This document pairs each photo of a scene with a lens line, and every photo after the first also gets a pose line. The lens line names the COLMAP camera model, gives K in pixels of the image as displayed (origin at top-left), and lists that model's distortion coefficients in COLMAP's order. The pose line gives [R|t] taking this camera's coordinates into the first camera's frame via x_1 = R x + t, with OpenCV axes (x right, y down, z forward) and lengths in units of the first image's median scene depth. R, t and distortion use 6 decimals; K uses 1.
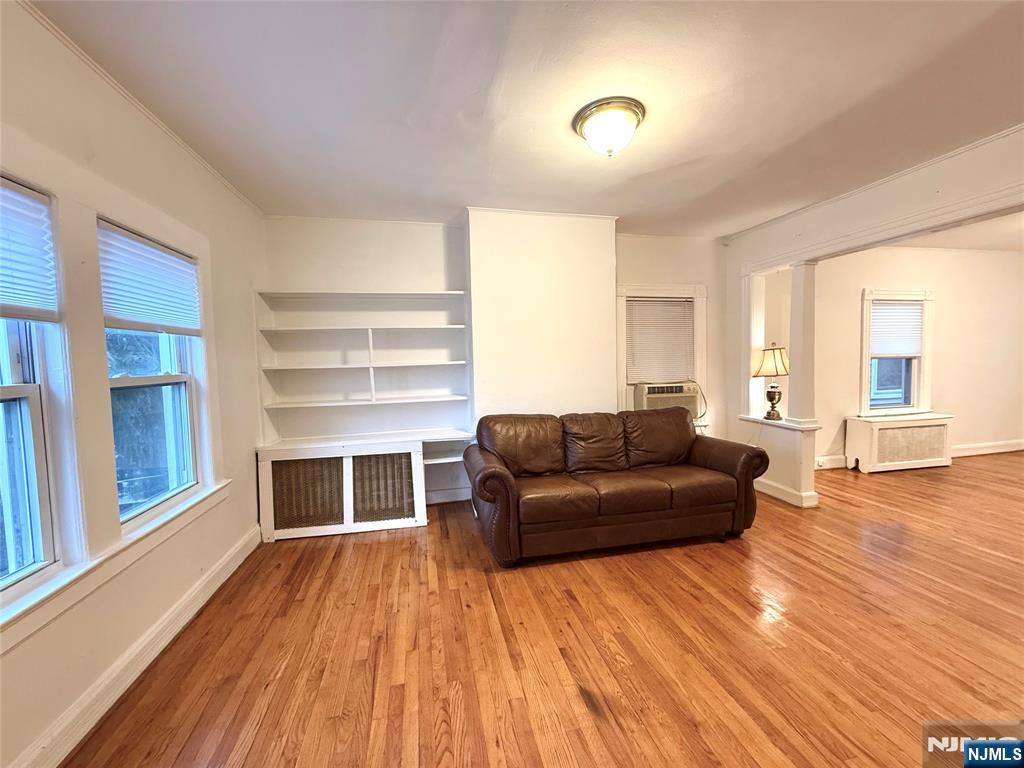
lens RADIAL K [[406.2, 0, 508.9], [0, 406.2, 383.9], [0, 0, 1]] dist [-0.001890, 0.000761]
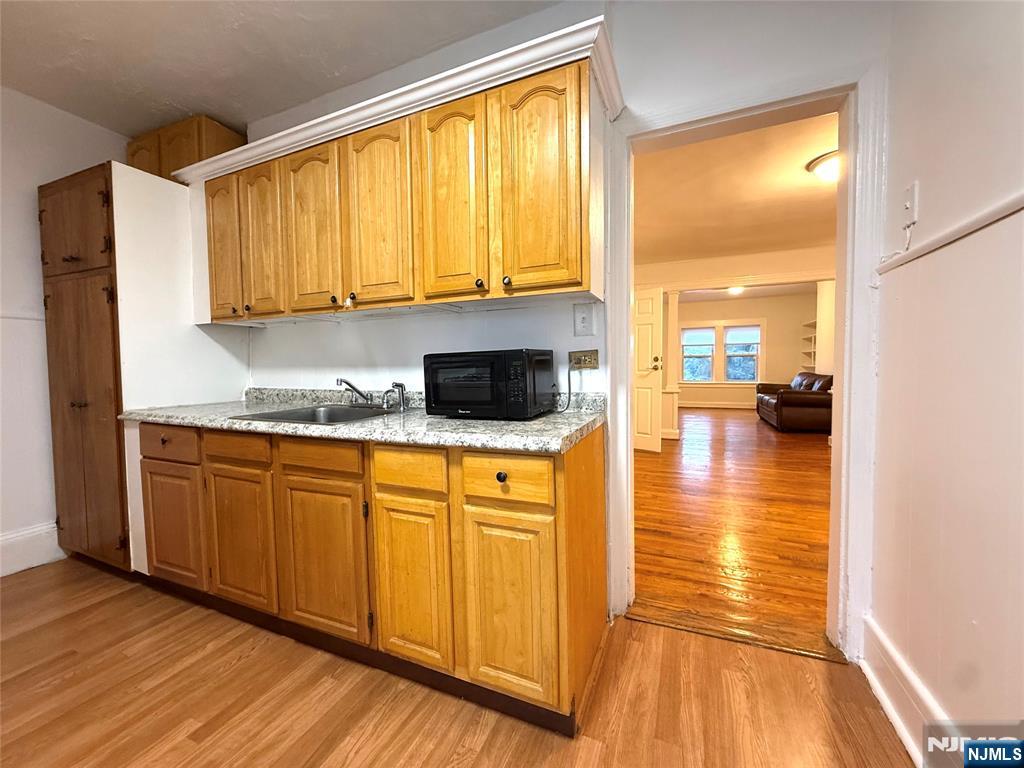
lens RADIAL K [[406.2, 0, 509.1], [0, 406.2, 382.9], [0, 0, 1]] dist [-0.001890, 0.000761]
pose [[-0.582704, 0.062895, -0.810247, 2.965136], [-0.024048, 0.995230, 0.094549, -0.043950], [0.812329, 0.074579, -0.578412, 1.009805]]
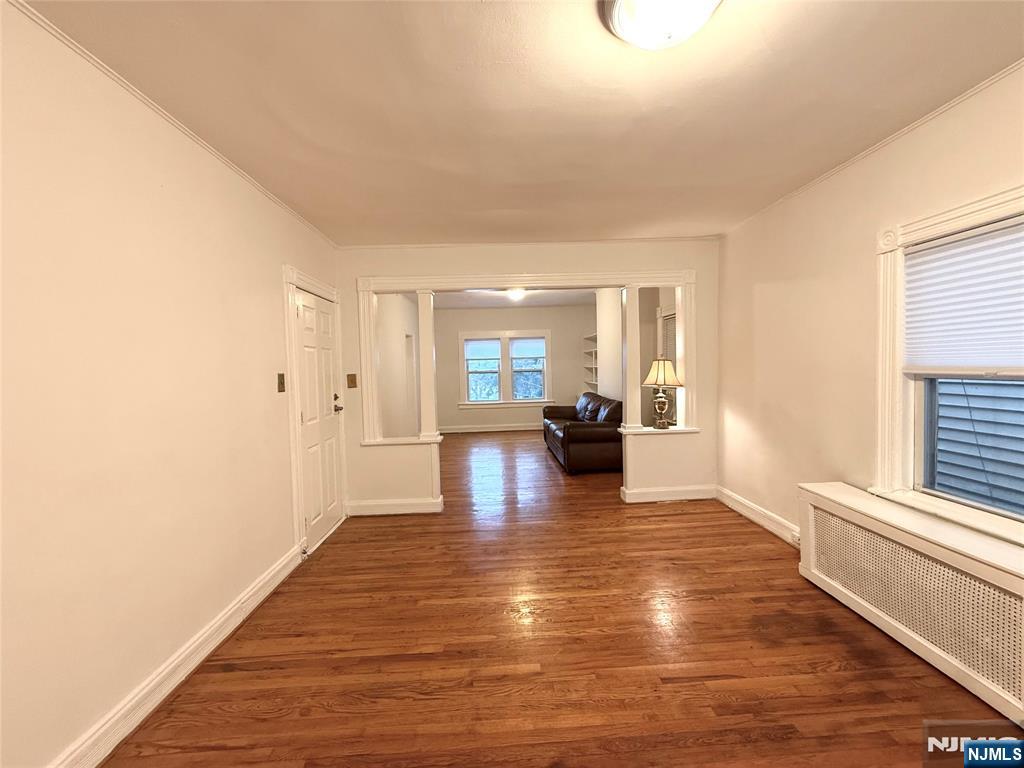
lens RADIAL K [[406.2, 0, 511.1], [0, 406.2, 383.1], [0, 0, 1]] dist [-0.001890, 0.000761]
pose [[-0.164847, 0.069783, -0.983847, 2.162374], [-0.024916, 0.996881, 0.074882, -0.120385], [0.986004, 0.036857, -0.162594, 0.979900]]
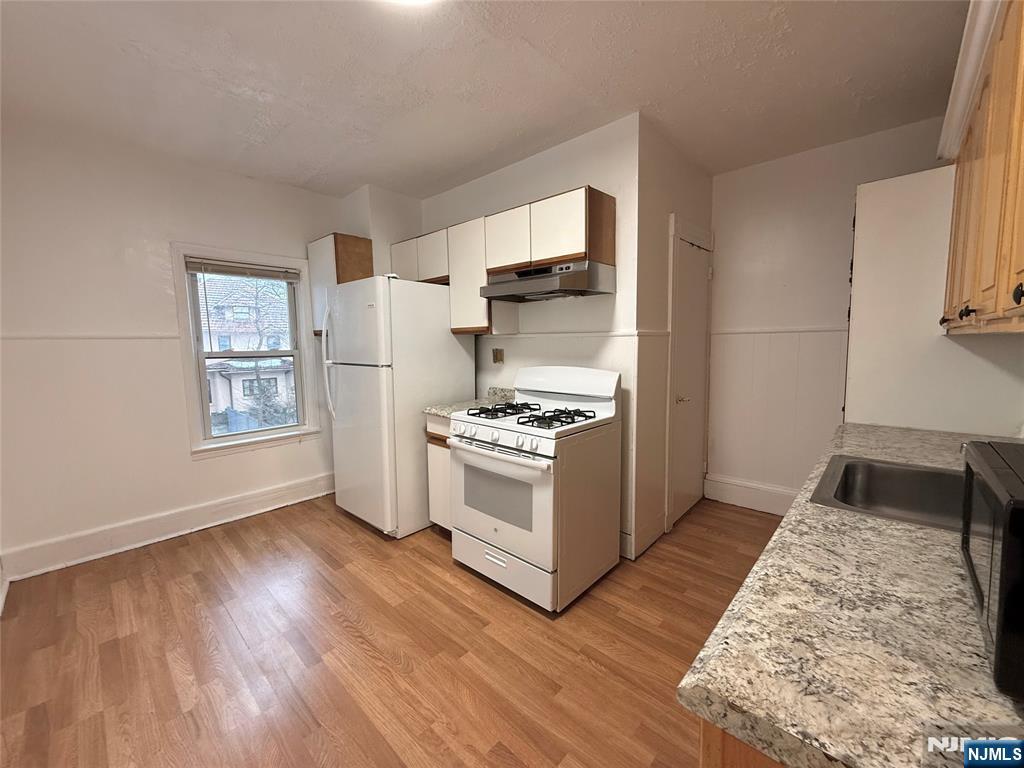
lens RADIAL K [[406.2, 0, 510.4], [0, 406.2, 383.0], [0, 0, 1]] dist [-0.001890, 0.000761]
pose [[-0.572942, -0.048121, 0.818182, 2.575763], [0.079649, 0.990281, 0.114018, -0.113185], [-0.815717, 0.130493, -0.563540, 0.991176]]
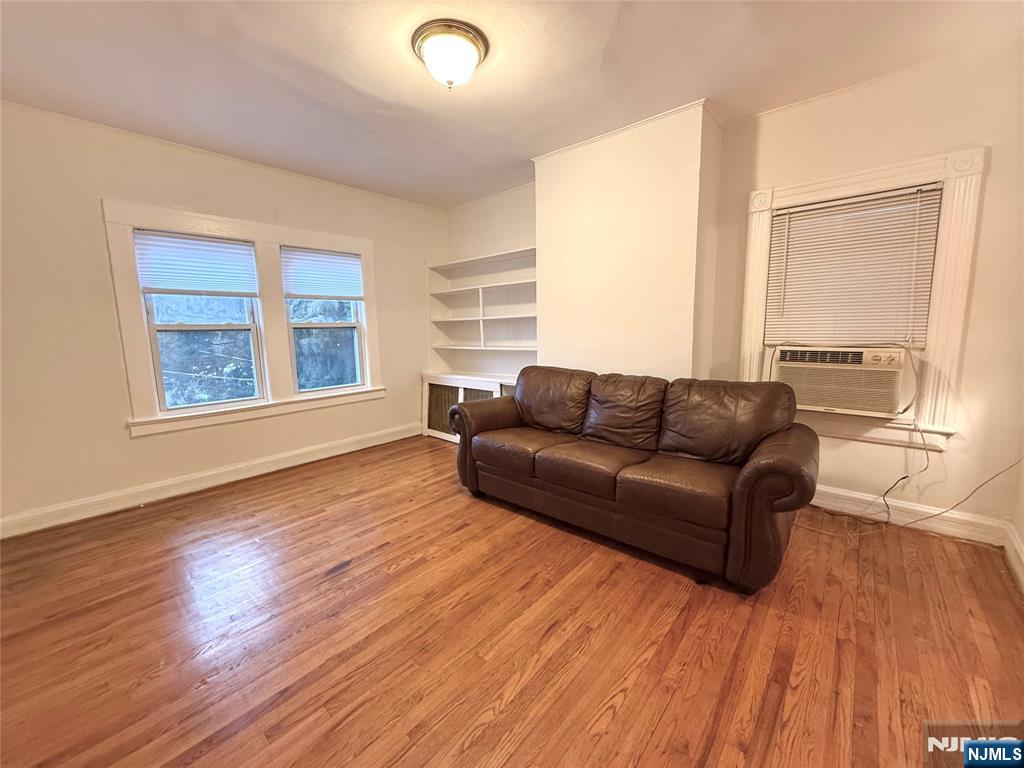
lens RADIAL K [[406.2, 0, 509.3], [0, 406.2, 383.7], [0, 0, 1]] dist [-0.001890, 0.000761]
pose [[0.595105, 0.121055, -0.794479, 0.772908], [-0.040040, 0.991828, 0.121132, -0.000404], [0.802650, -0.040275, 0.595089, 0.344961]]
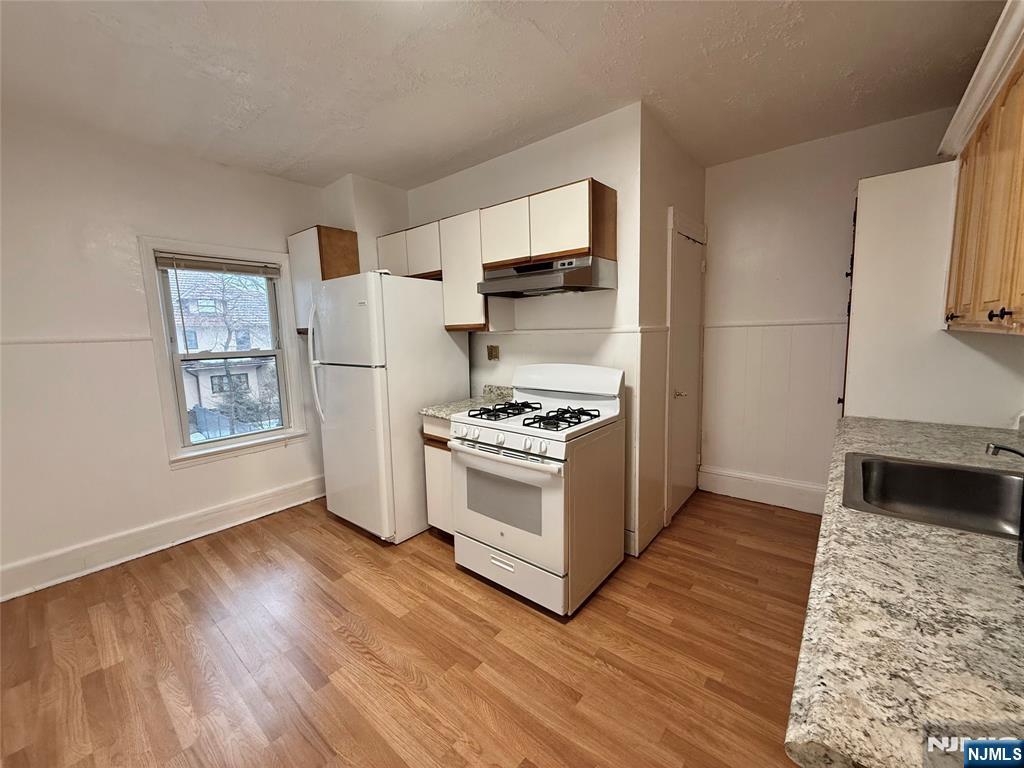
lens RADIAL K [[406.2, 0, 510.4], [0, 406.2, 382.9], [0, 0, 1]] dist [-0.001890, 0.000761]
pose [[-0.617622, -0.055611, 0.784506, 2.619883], [0.091836, 0.985574, 0.142164, -0.130973], [-0.781095, 0.159850, -0.603605, 1.010936]]
